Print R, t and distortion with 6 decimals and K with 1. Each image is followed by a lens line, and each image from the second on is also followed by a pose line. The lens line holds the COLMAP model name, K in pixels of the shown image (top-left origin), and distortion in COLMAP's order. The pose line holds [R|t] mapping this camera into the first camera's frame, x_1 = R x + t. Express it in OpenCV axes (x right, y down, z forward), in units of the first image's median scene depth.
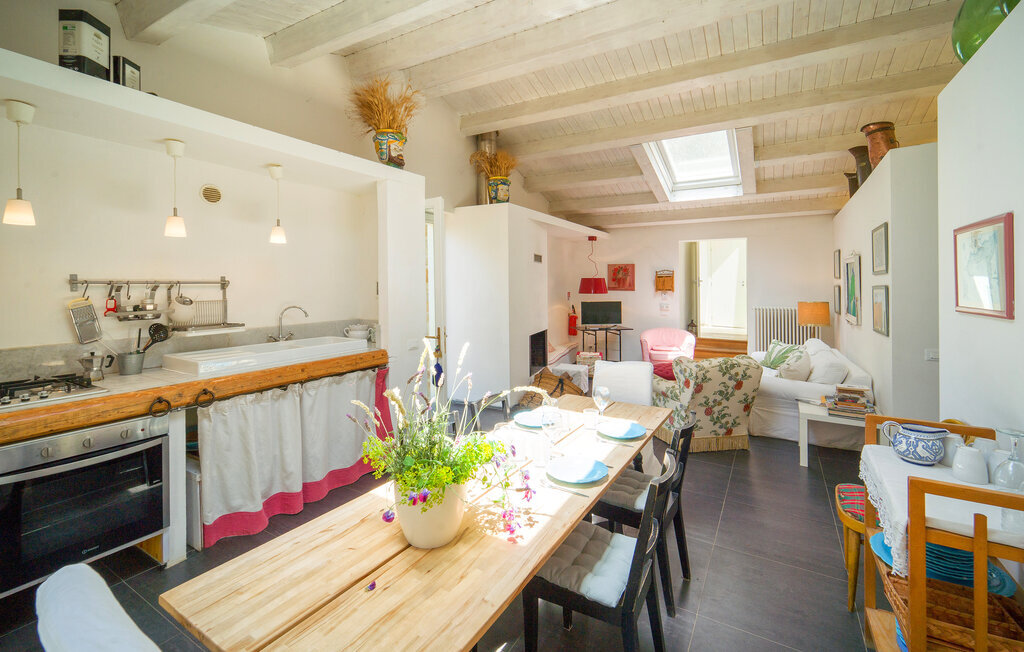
lens RADIAL K [[427.2, 0, 523.3], [0, 427.2, 283.9], [0, 0, 1]] dist [0.000164, 0.000037]
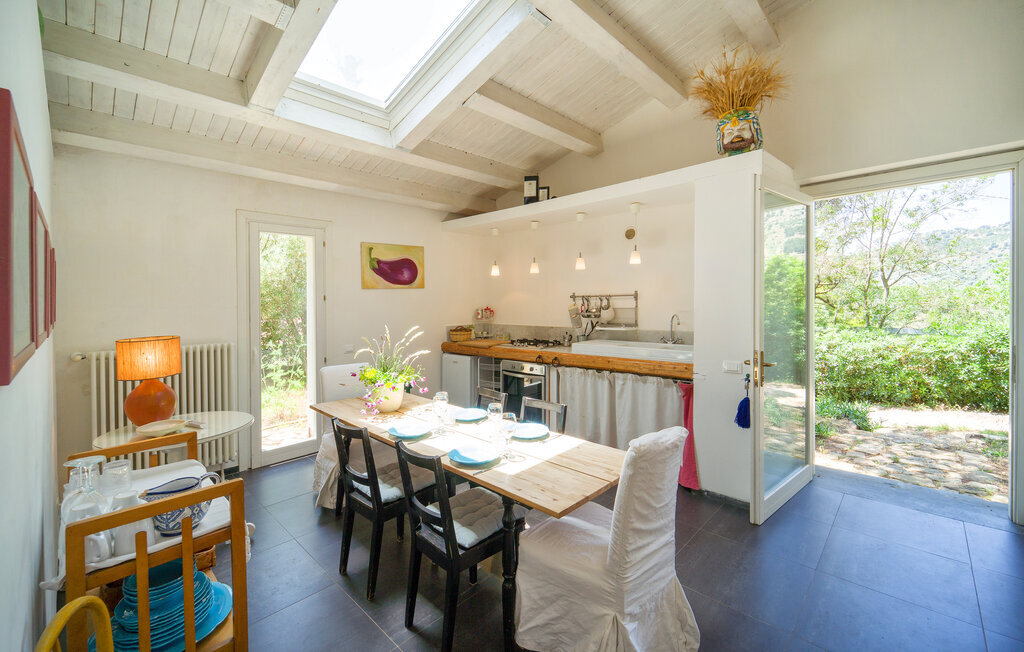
lens RADIAL K [[426.2, 0, 511.3], [0, 426.2, 305.0], [0, 0, 1]] dist [0.000662, 0.000037]
pose [[-0.242642, 0.016703, -0.969972, 0.825306], [0.021896, 0.999691, 0.011737, 0.004580], [0.969869, -0.018391, -0.242933, 1.021616]]
